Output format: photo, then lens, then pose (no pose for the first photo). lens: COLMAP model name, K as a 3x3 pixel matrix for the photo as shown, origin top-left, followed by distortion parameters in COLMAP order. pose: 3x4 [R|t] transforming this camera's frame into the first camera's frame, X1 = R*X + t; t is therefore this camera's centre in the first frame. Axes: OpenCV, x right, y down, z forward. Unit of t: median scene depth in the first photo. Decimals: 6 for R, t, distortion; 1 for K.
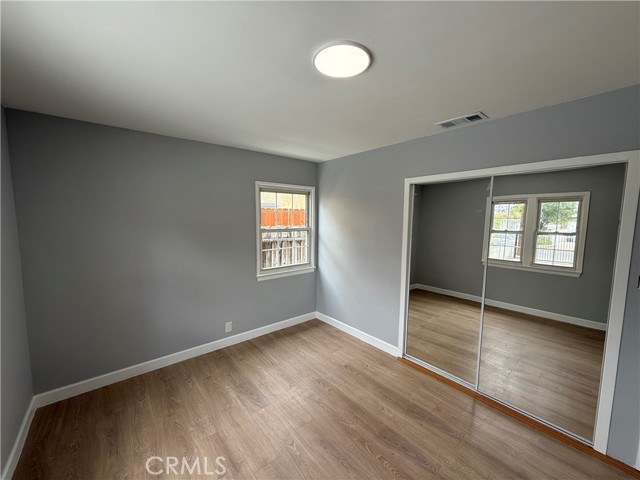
lens RADIAL K [[256.9, 0, 315.6], [0, 256.9, 240.8], [0, 0, 1]] dist [-0.003001, -0.000532]
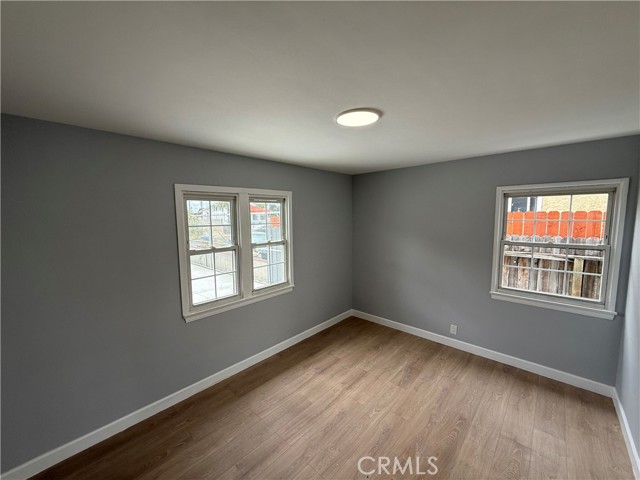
lens RADIAL K [[256.9, 0, 320.9], [0, 256.9, 241.5], [0, 0, 1]] dist [-0.003001, -0.000532]
pose [[0.120957, 0.097339, -0.987874, 4.664851], [-0.084258, 0.992596, 0.087487, -0.550952], [0.989075, 0.072654, 0.128263, 2.267275]]
